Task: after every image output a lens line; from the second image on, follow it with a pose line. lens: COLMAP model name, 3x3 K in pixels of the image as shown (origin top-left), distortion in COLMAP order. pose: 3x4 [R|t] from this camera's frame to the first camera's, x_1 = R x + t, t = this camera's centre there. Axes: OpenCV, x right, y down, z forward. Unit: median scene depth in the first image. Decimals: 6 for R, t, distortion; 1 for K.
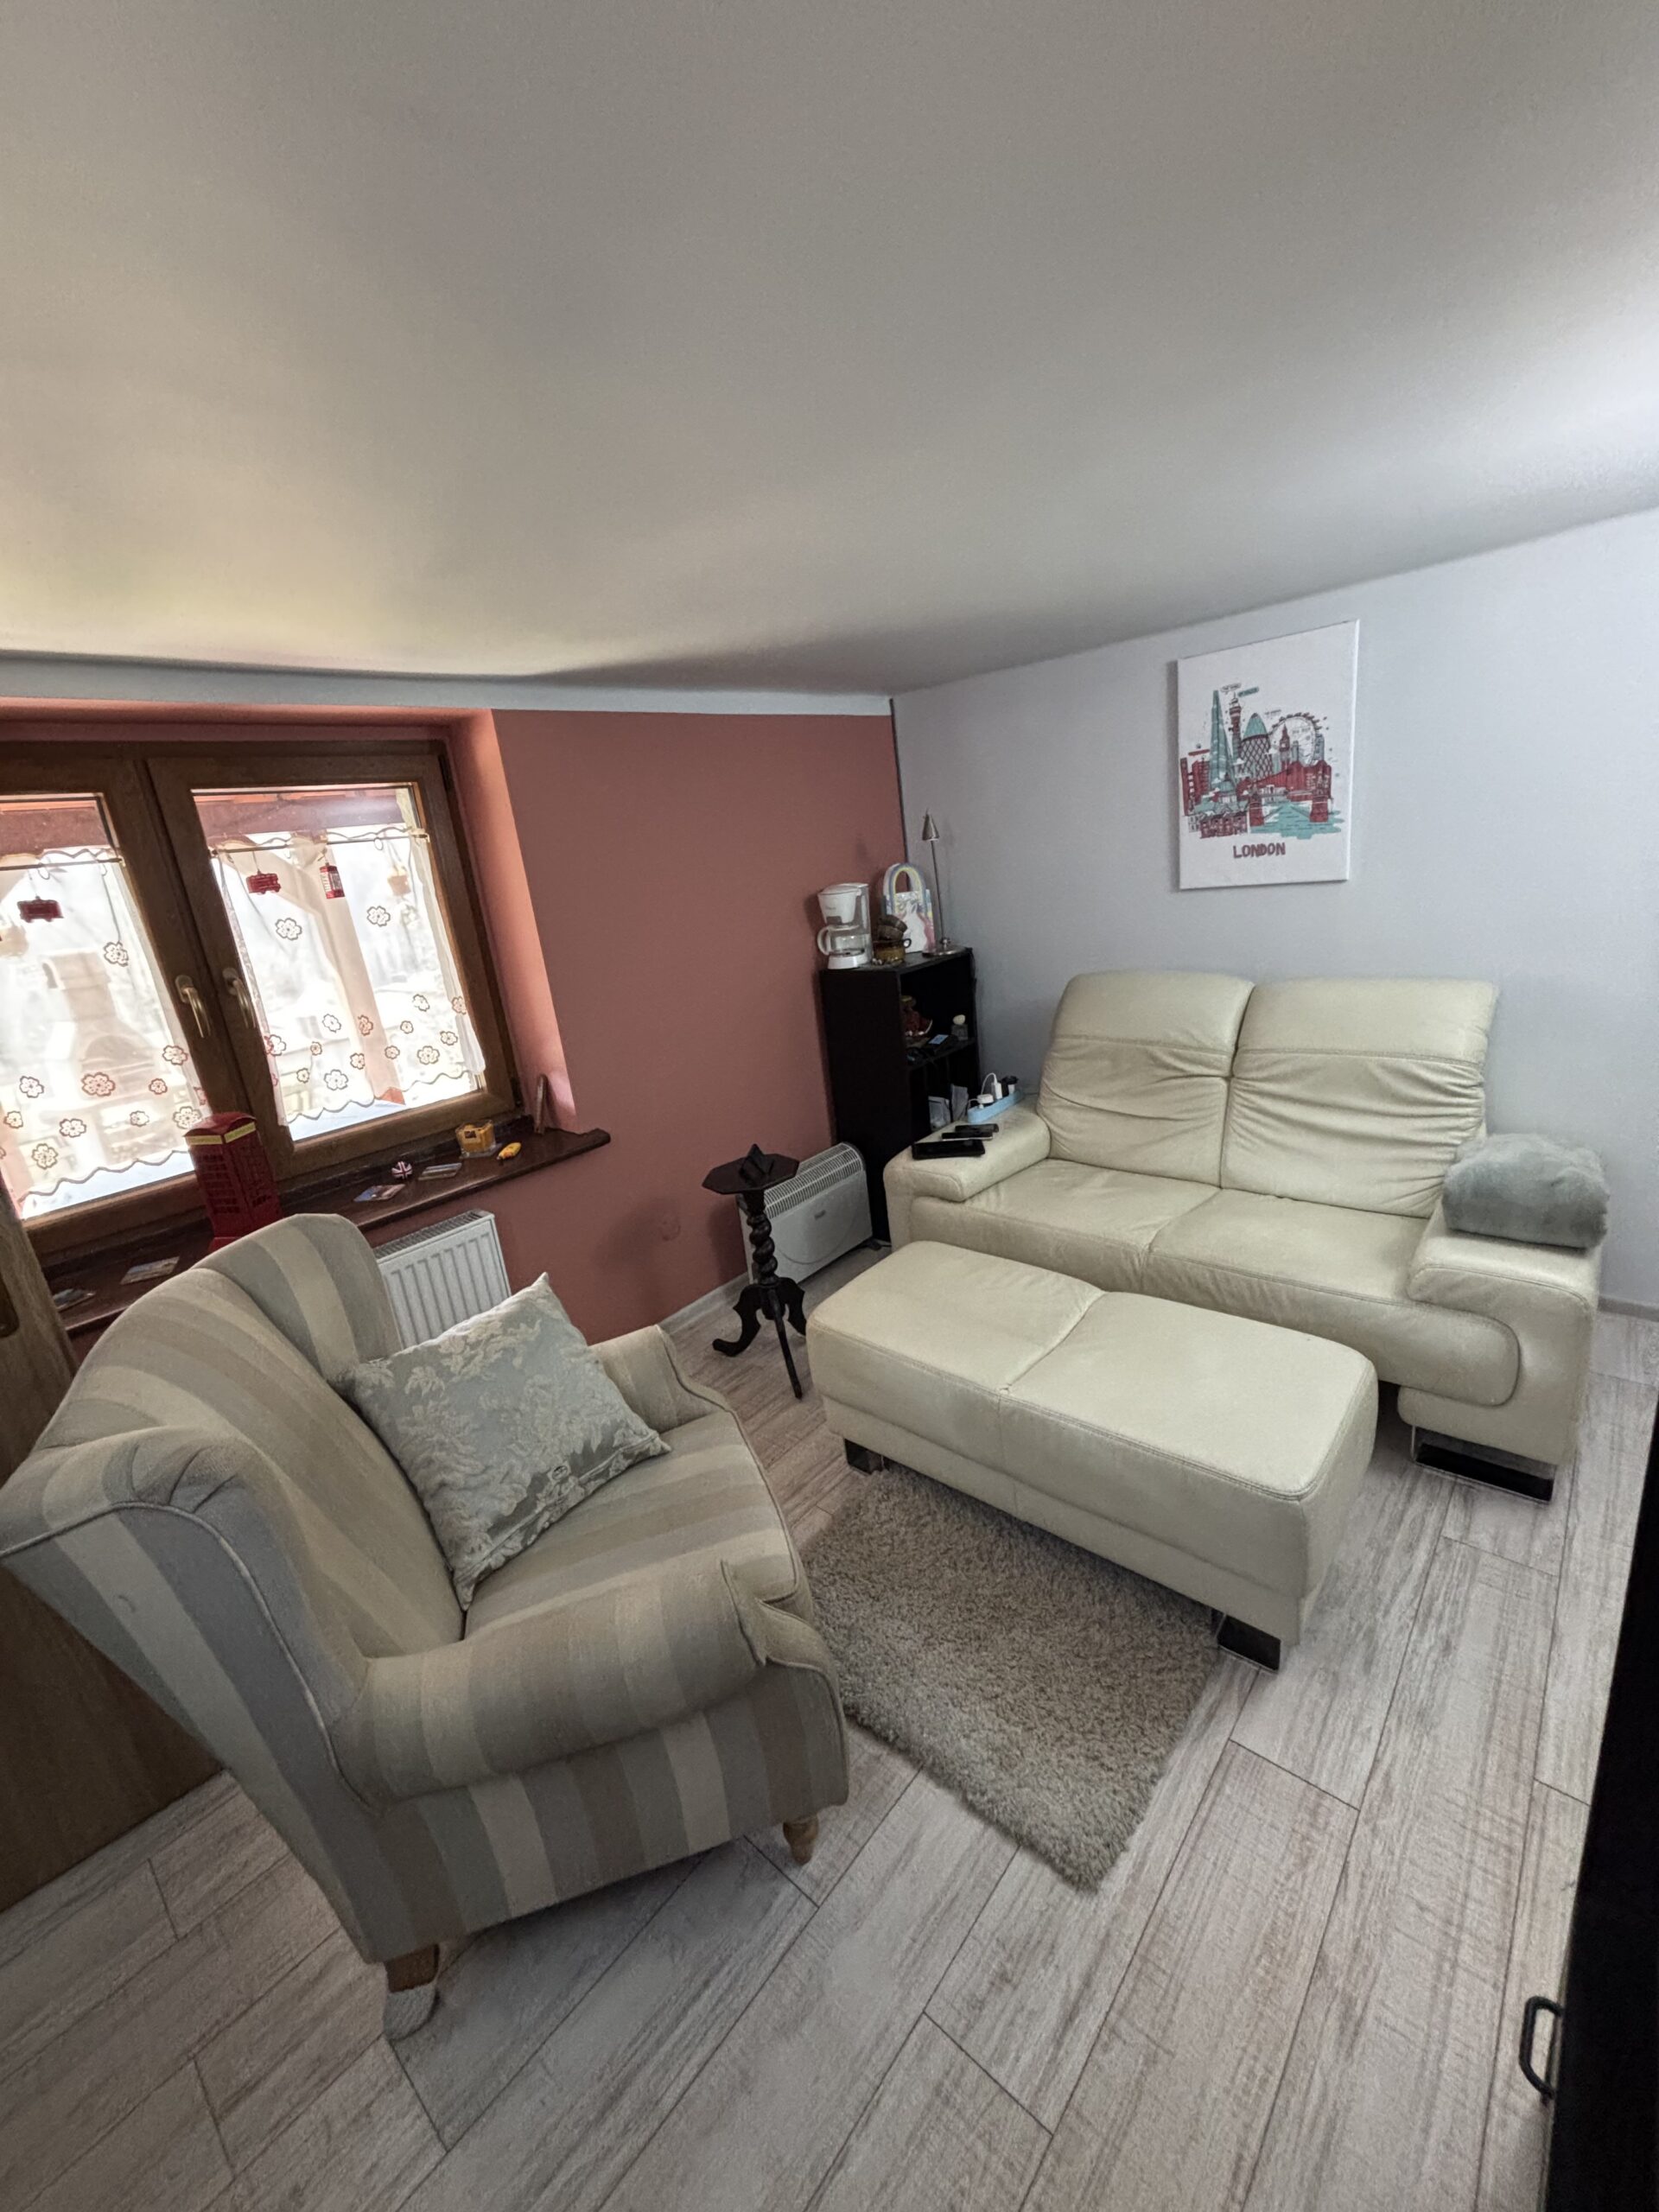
lens RADIAL K [[897.4, 0, 830.9], [0, 897.4, 1104.0], [0, 0, 1]] dist [-0.002036, 0.001298]
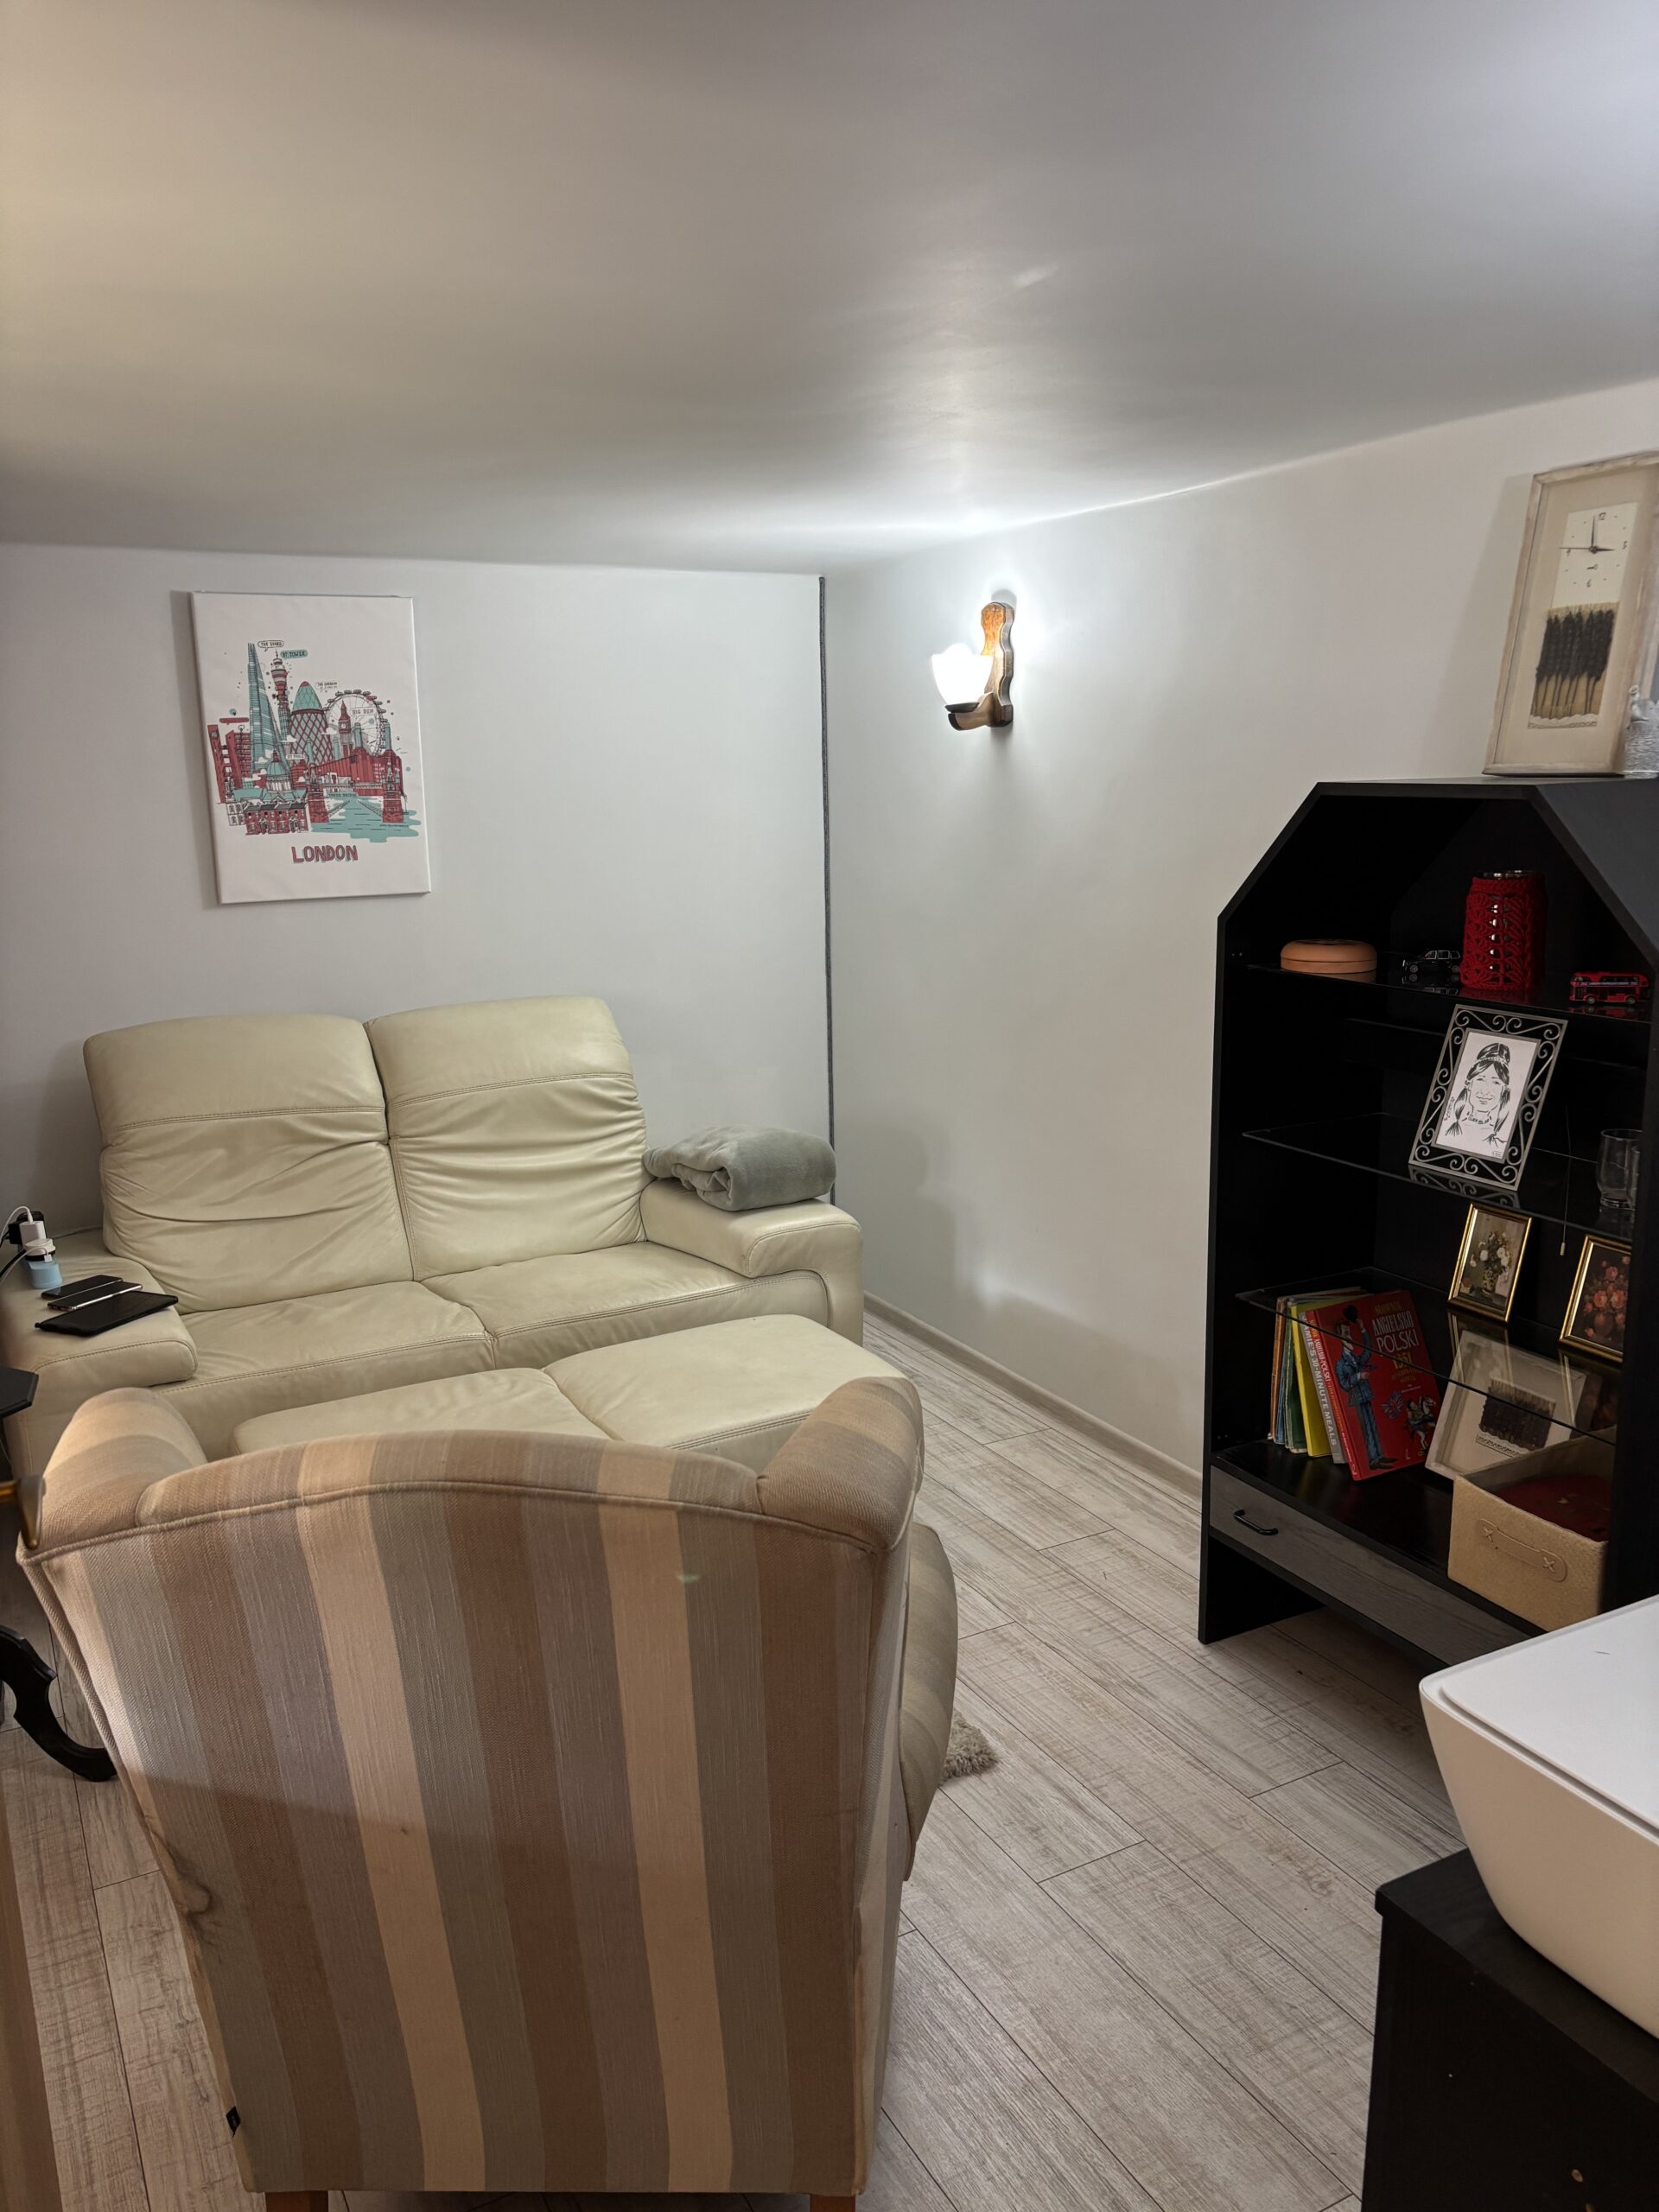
lens RADIAL K [[1694.3, 0, 833.4], [0, 1694.3, 1110.9], [0, 0, 1]] dist [0.059084, -0.060321]
pose [[0.342926, -0.091629, 0.934883, -0.803329], [0.246291, 0.969185, 0.004648, 0.034589], [-0.906500, 0.228659, 0.354926, 0.139332]]
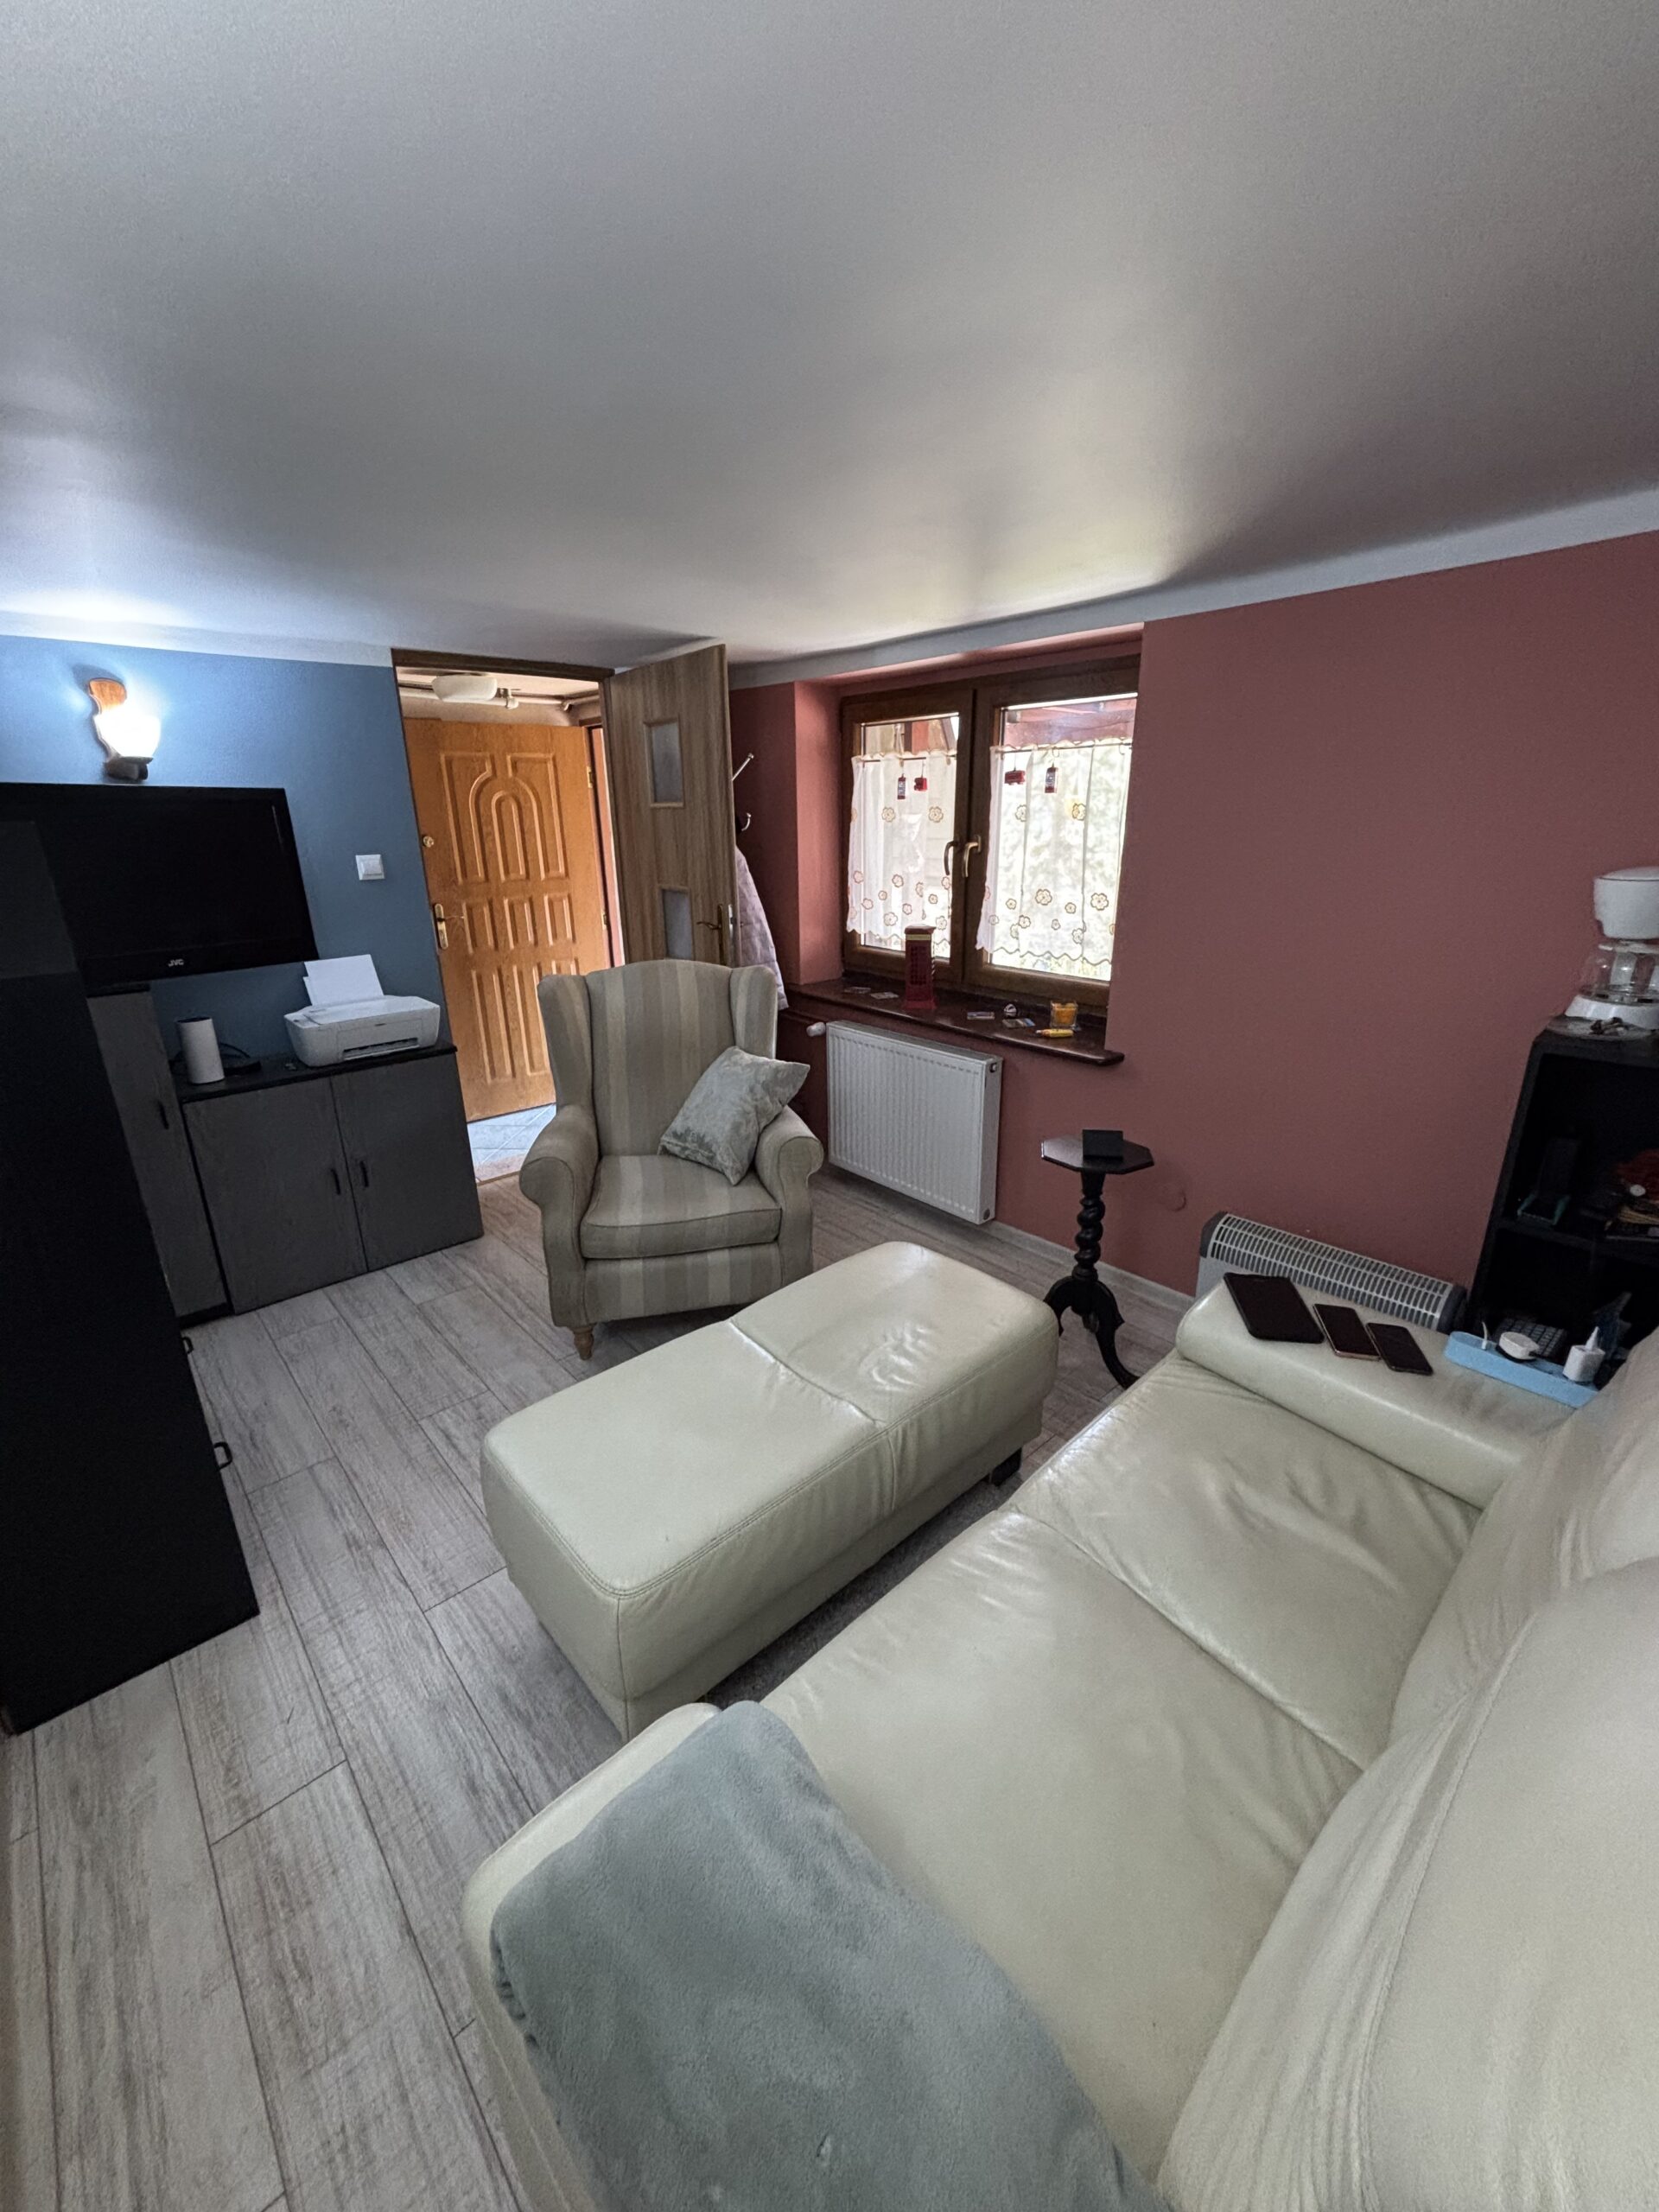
lens RADIAL K [[897.4, 0, 821.0], [0, 897.4, 1103.0], [0, 0, 1]] dist [-0.002036, 0.001298]
pose [[-0.119972, 0.419692, -0.899703, 0.714462], [-0.252749, 0.863475, 0.436496, -0.281479], [0.960065, 0.279766, 0.002484, 0.700450]]
